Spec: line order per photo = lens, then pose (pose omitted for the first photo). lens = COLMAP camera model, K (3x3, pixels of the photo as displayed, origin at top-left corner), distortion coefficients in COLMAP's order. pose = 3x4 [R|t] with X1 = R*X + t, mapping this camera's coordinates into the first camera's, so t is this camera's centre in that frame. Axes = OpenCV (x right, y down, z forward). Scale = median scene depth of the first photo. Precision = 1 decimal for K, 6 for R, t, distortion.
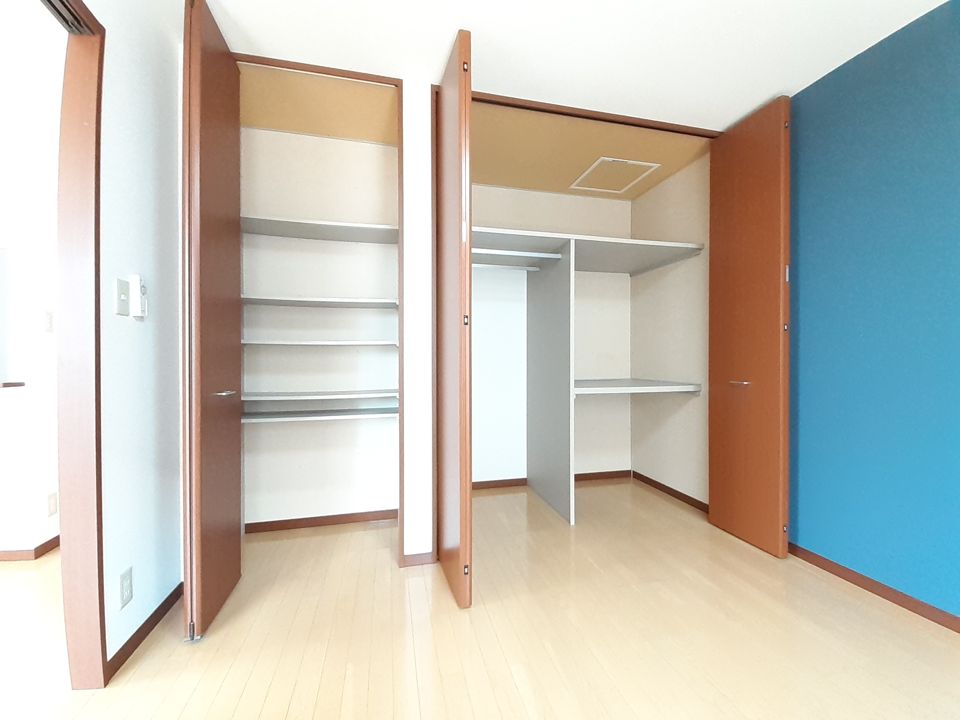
lens RADIAL K [[379.4, 0, 480.0], [0, 379.4, 360.0], [0, 0, 1]] dist [0.016492, -0.015240]
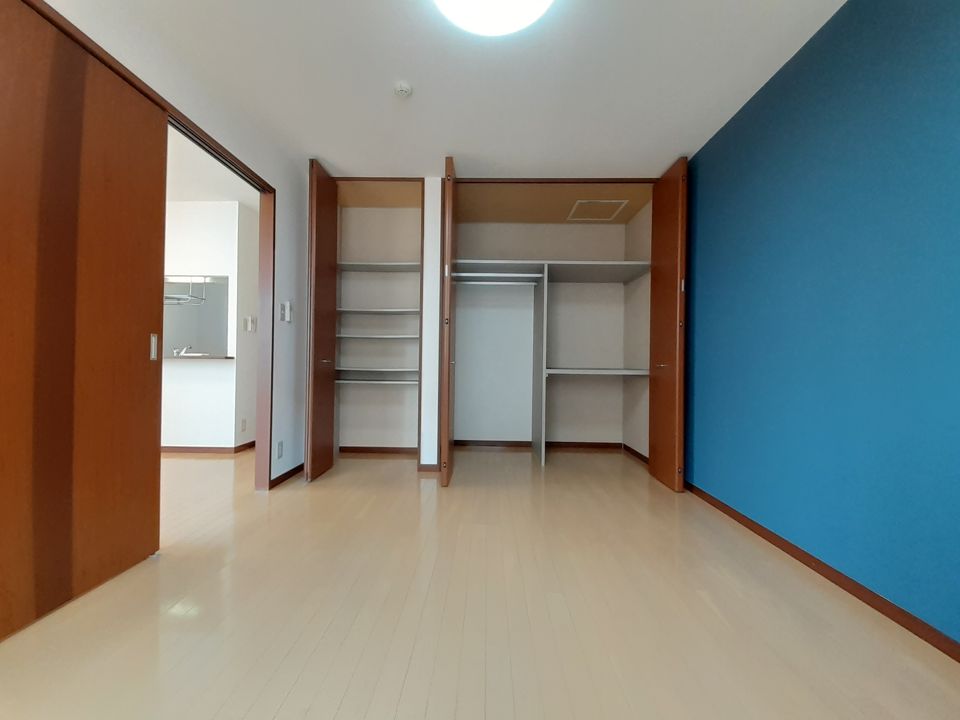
lens RADIAL K [[379.4, 0, 480.0], [0, 379.4, 360.0], [0, 0, 1]] dist [0.016492, -0.015240]
pose [[0.968011, 0.013210, -0.250559, 0.426694], [-0.015950, 0.999833, -0.008909, 0.066611], [0.250400, 0.012620, 0.968060, -0.500646]]
